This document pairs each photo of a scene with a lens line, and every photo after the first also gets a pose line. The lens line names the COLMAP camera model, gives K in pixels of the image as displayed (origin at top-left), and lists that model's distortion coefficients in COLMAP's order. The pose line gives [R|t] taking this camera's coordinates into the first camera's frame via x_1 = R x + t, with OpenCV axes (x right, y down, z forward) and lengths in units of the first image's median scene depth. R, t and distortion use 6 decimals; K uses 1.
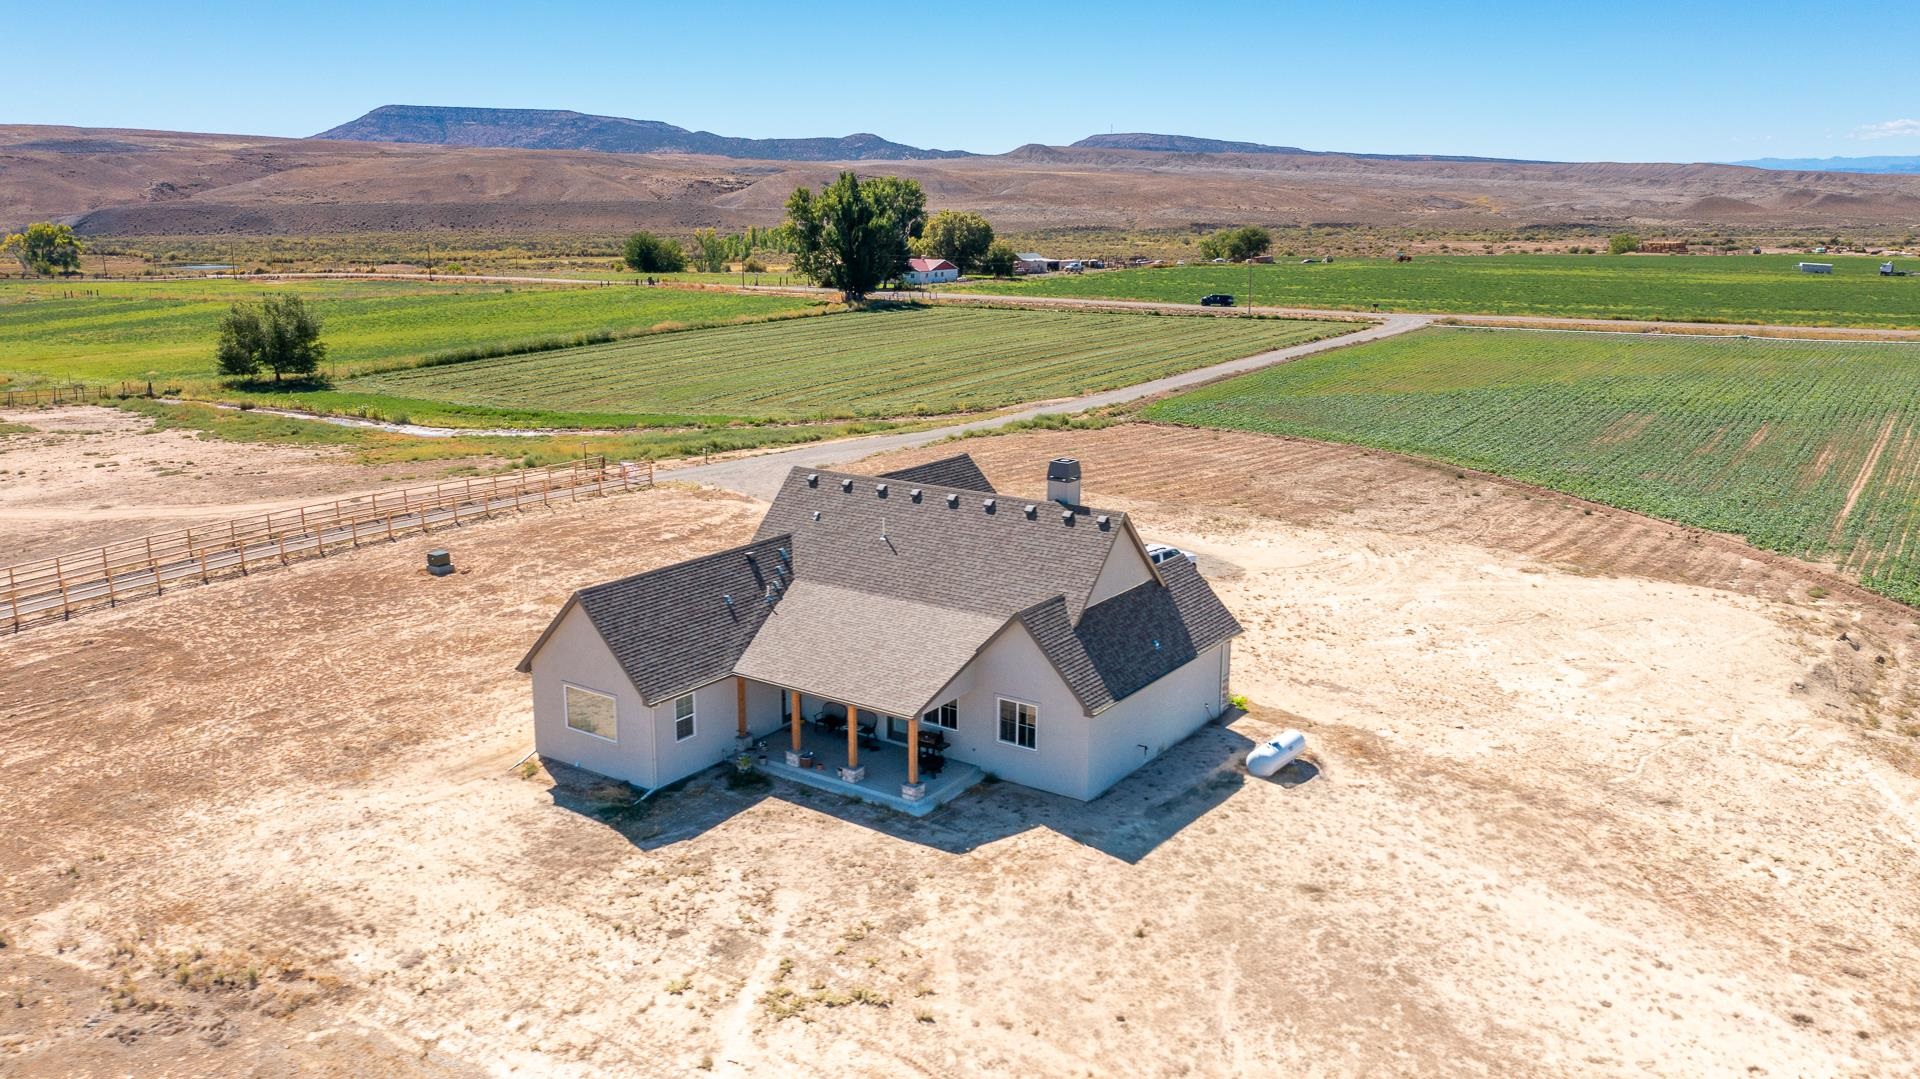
lens RADIAL K [[1500.3, 0, 972.2], [0, 1500.3, 528.3], [0, 0, 1]] dist [-0.011834, -0.004260]
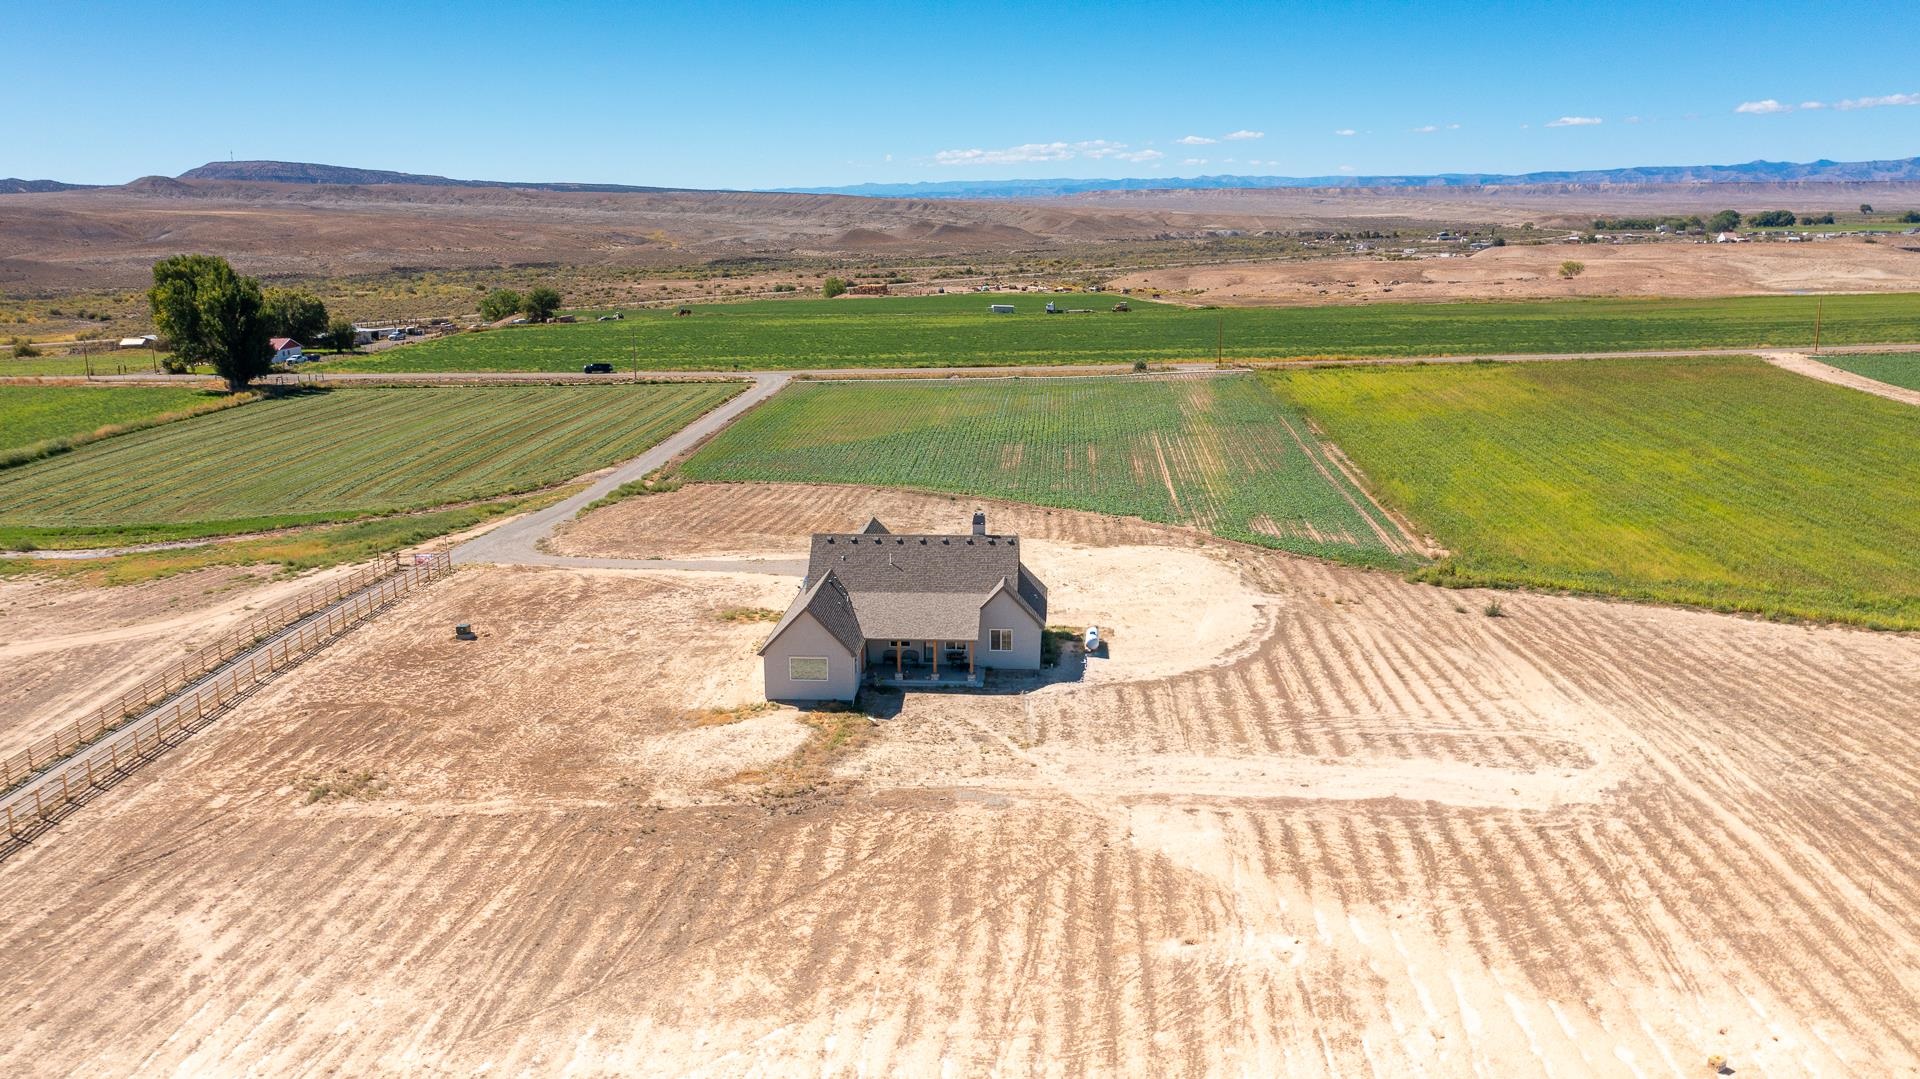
lens RADIAL K [[1500.3, 0, 959.8], [0, 1500.3, 546.0], [0, 0, 1]] dist [-0.011834, -0.004260]
pose [[0.859444, -0.119062, 0.497172, -0.157213], [0.121665, 0.992196, 0.027293, -0.009789], [-0.496542, 0.037031, 0.867223, -0.120491]]
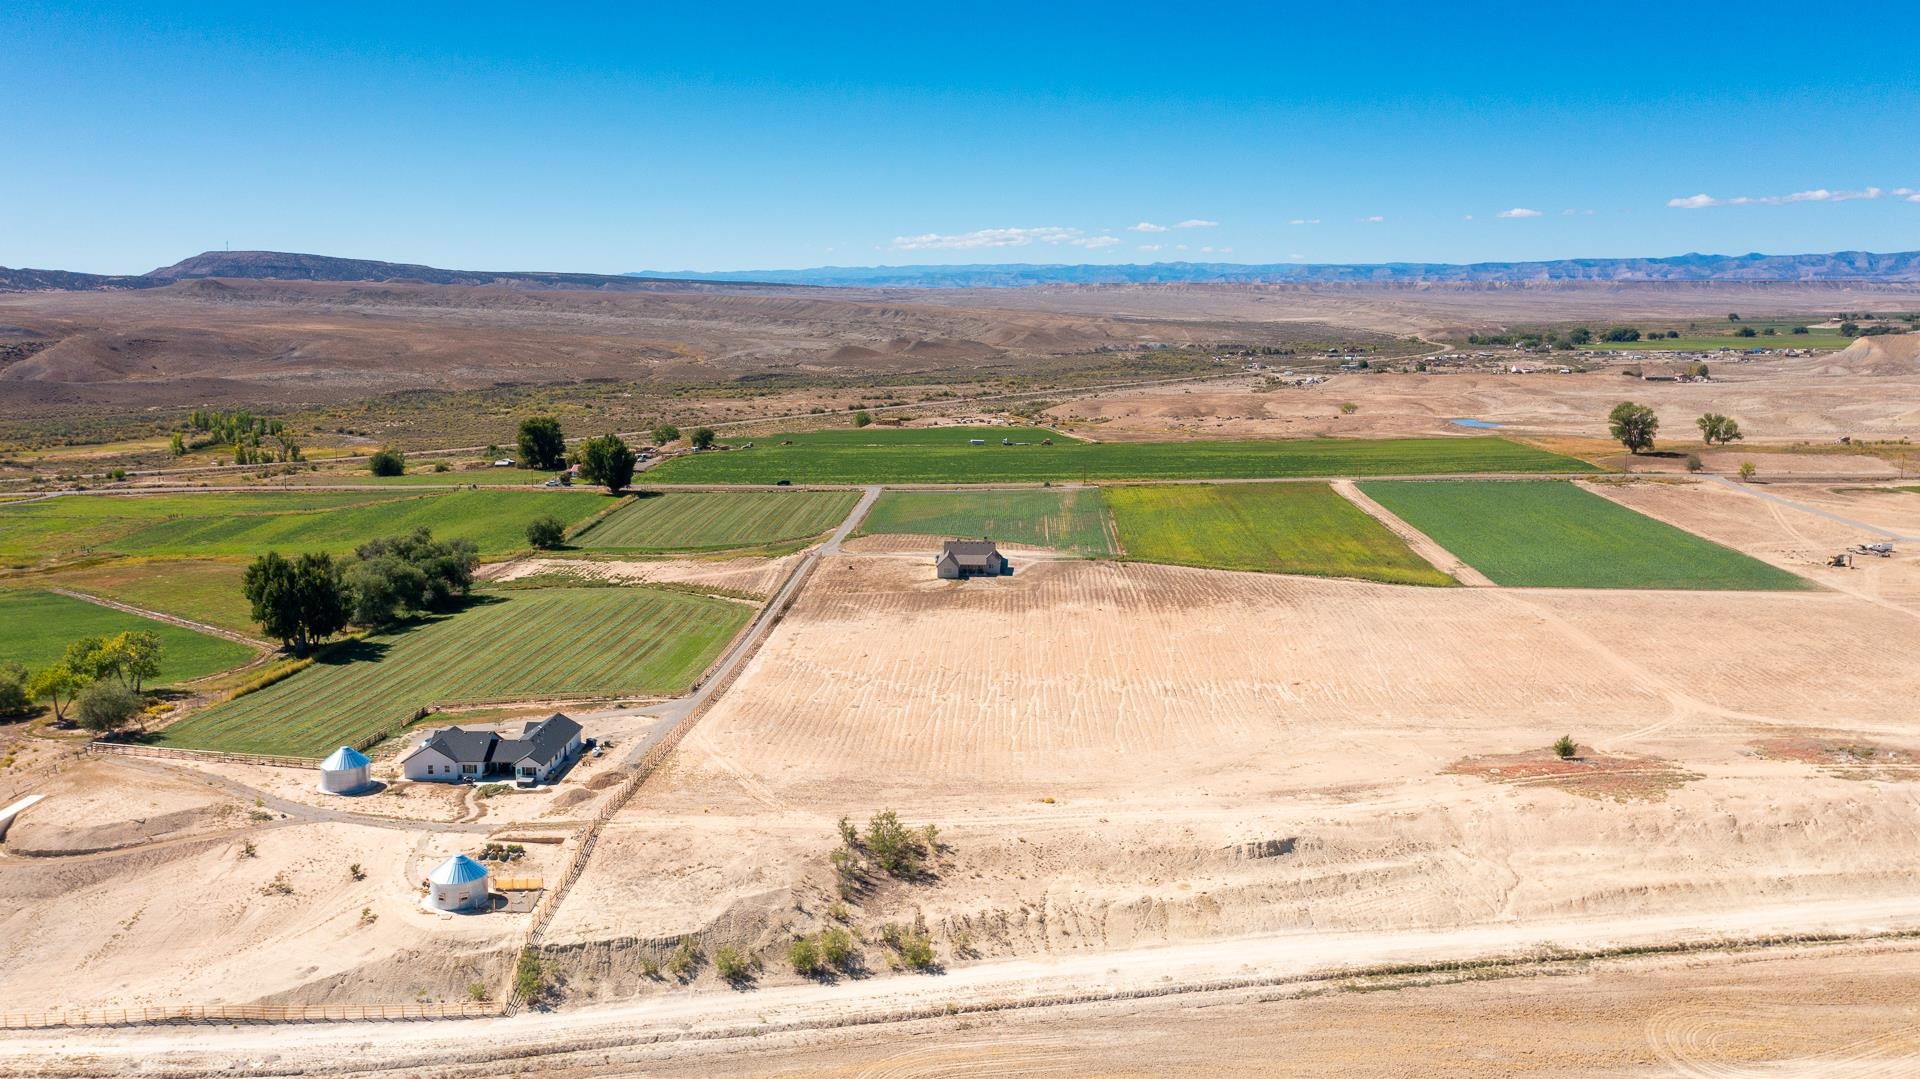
lens RADIAL K [[1500.3, 0, 961.0], [0, 1500.3, 540.3], [0, 0, 1]] dist [-0.011834, -0.004260]
pose [[0.844731, -0.087253, 0.528030, -0.710841], [0.118651, 0.992601, -0.025796, 0.027949], [-0.521873, 0.084442, 0.848834, -0.955700]]
